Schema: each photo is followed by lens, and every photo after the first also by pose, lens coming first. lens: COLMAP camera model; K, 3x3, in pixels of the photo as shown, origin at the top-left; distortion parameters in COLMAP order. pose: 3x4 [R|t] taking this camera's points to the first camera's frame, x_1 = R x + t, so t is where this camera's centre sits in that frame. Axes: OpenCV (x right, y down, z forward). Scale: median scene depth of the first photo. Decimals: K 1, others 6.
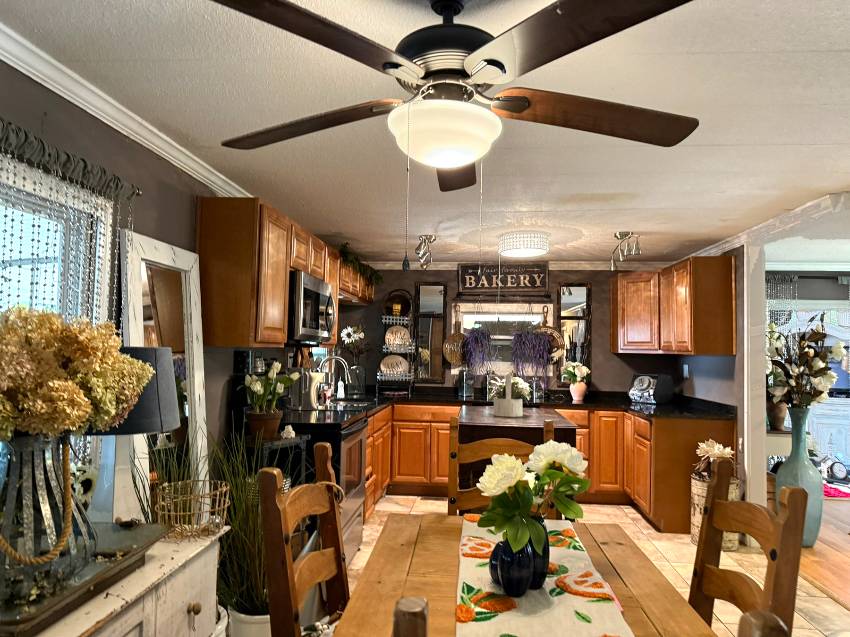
lens RADIAL K [[614.8, 0, 422.6], [0, 614.8, 326.7], [0, 0, 1]] dist [0.068089, -0.087882]
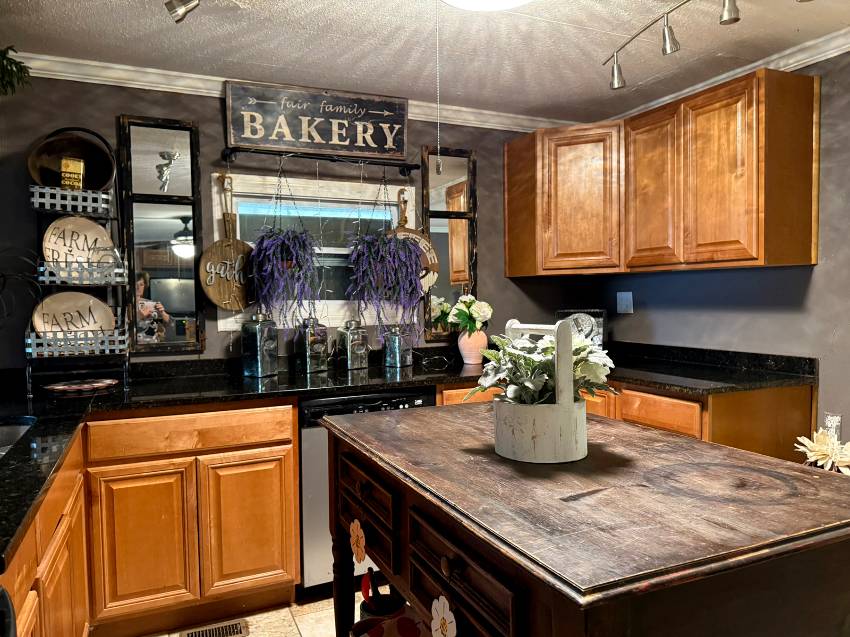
lens RADIAL K [[614.8, 0, 422.6], [0, 614.8, 326.7], [0, 0, 1]] dist [0.068089, -0.087882]
pose [[0.866217, -0.055469, 0.496580, -0.050670], [0.012153, 0.995864, 0.090040, 0.035328], [-0.499520, -0.071960, 0.863308, 0.534803]]
